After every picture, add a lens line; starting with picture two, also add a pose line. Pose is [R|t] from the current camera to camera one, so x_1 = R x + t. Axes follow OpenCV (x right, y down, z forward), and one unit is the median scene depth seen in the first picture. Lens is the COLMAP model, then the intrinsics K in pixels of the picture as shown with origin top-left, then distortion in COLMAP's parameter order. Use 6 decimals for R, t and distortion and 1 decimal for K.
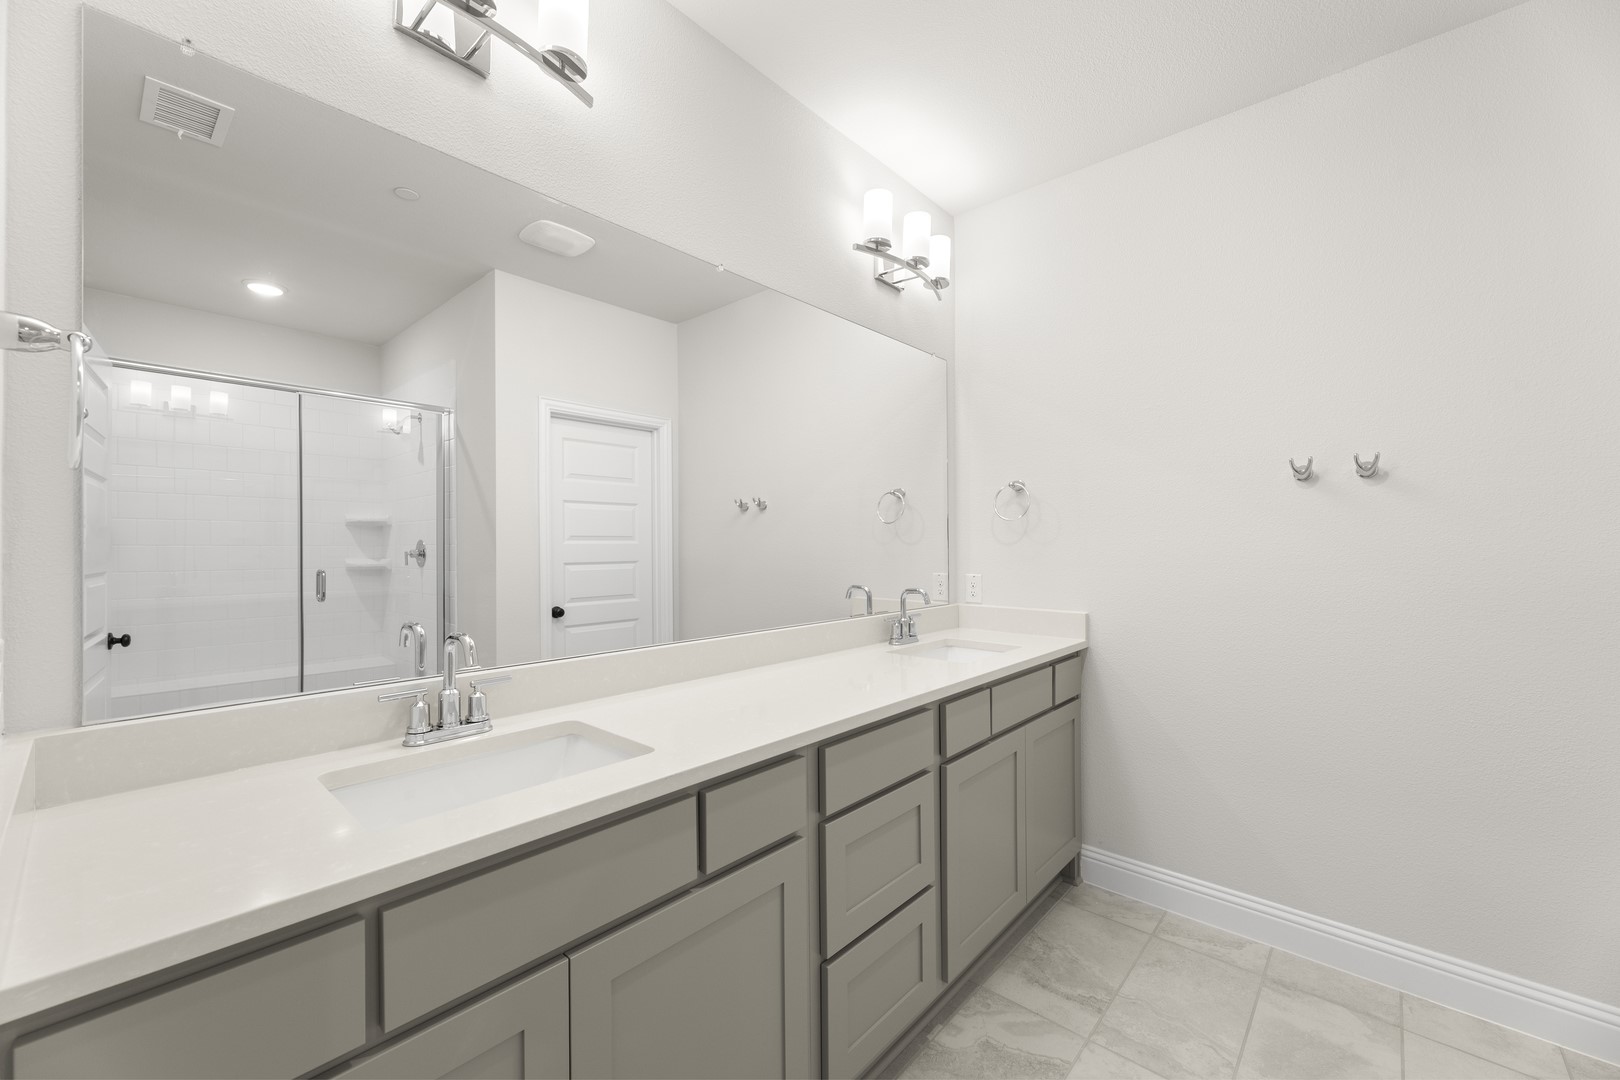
lens RADIAL K [[645.7, 0, 821.4], [0, 645.7, 530.5], [0, 0, 1]] dist [0.003509, -0.000790]
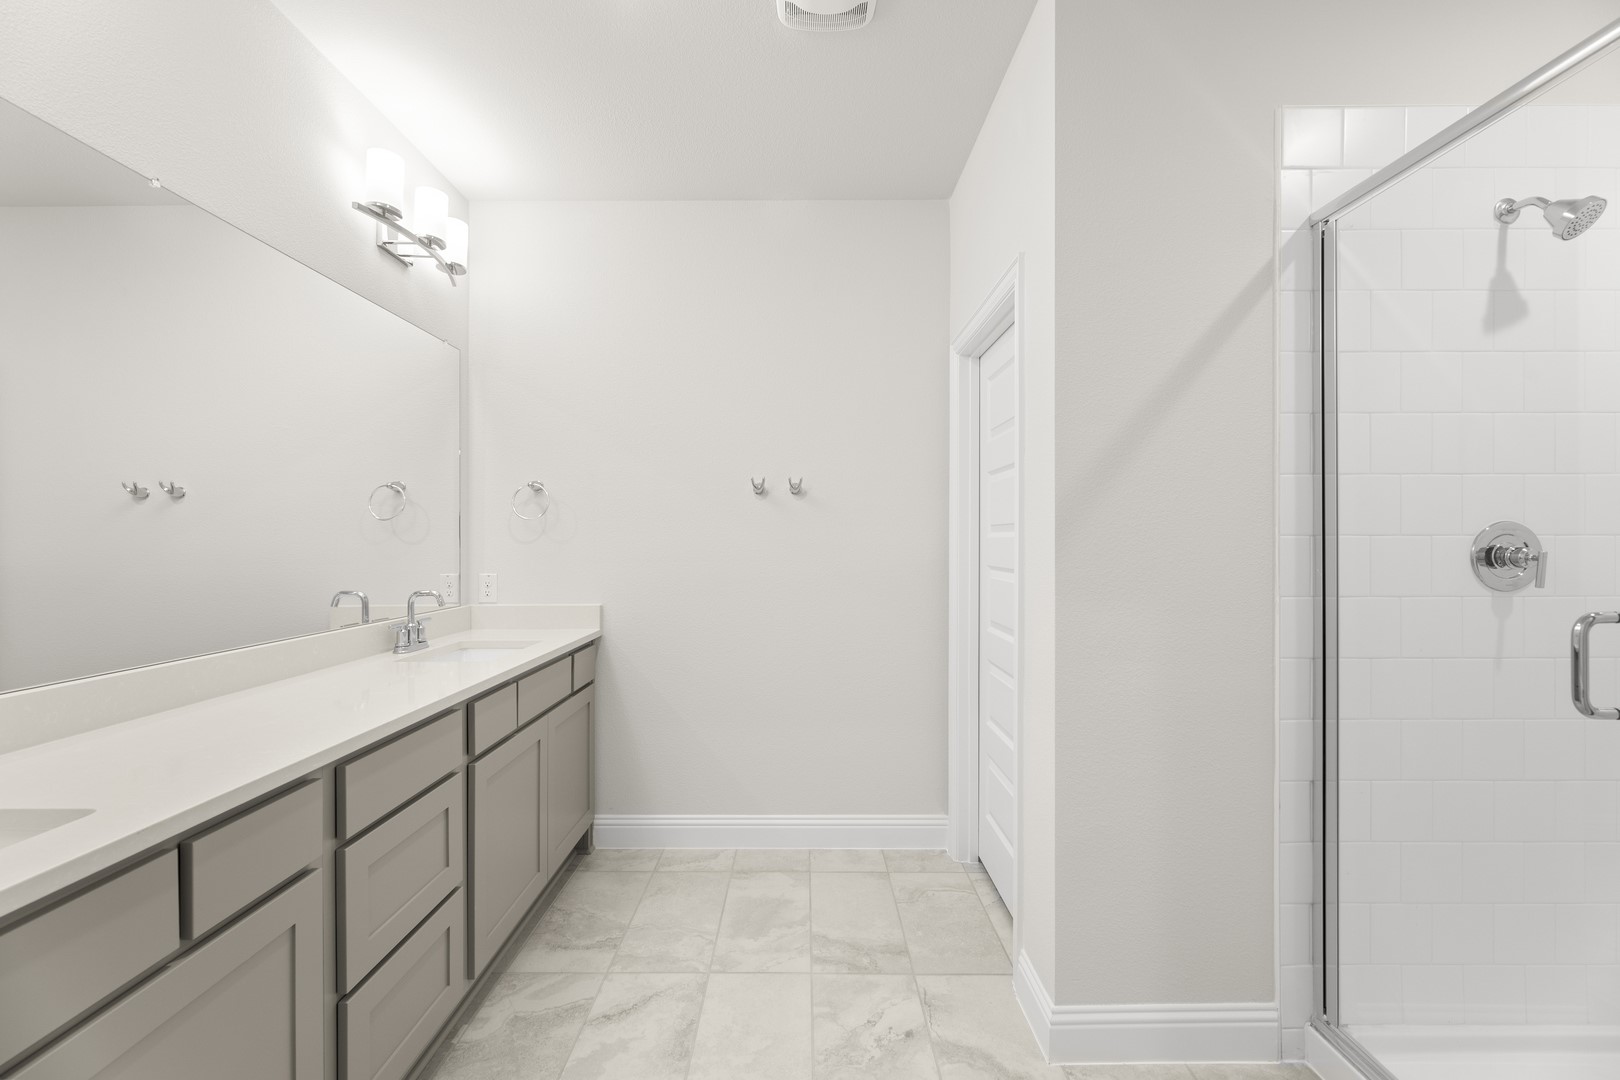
lens RADIAL K [[645.7, 0, 812.6], [0, 645.7, 538.2], [0, 0, 1]] dist [0.003509, -0.000790]
pose [[0.743641, -0.000494, 0.668579, -0.072753], [-0.008750, 0.999907, 0.010471, -0.000779], [-0.668522, -0.013637, 0.743567, -0.076494]]
